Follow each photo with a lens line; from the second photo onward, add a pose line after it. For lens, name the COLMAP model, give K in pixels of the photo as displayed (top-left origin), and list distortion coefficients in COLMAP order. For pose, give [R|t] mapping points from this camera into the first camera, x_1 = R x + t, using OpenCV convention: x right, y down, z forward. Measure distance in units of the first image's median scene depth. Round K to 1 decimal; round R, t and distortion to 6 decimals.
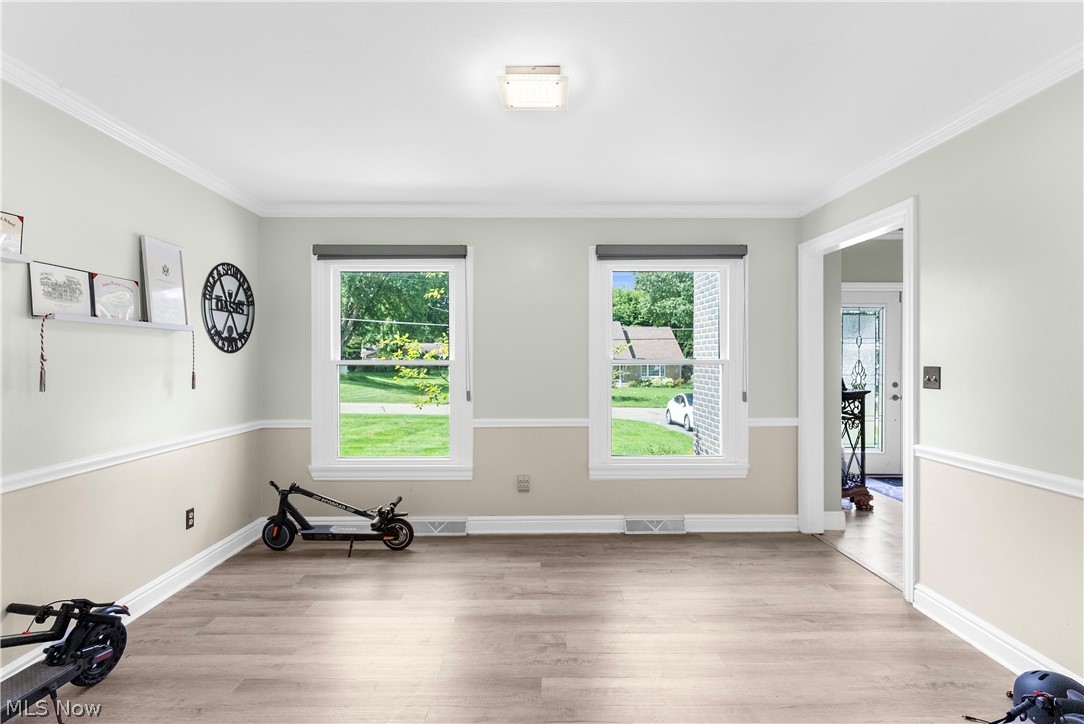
lens RADIAL K [[532.0, 0, 542.5], [0, 532.0, 350.4], [0, 0, 1]] dist [-0.001313, 0.000346]
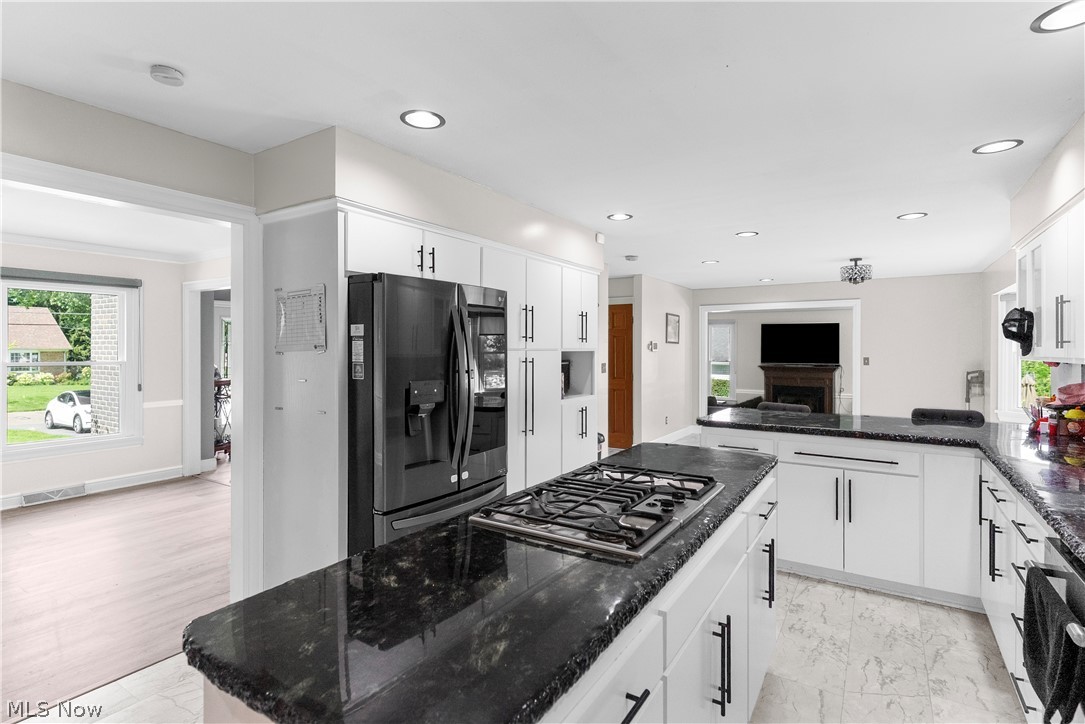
lens RADIAL K [[532.5, 0, 543.0], [0, 532.5, 350.4], [0, 0, 1]] dist [-0.001313, 0.000346]
pose [[0.550722, -0.006586, 0.834663, -0.224480], [-0.012740, 0.999786, 0.016295, -0.052085], [-0.834592, -0.019608, 0.550520, -0.722441]]
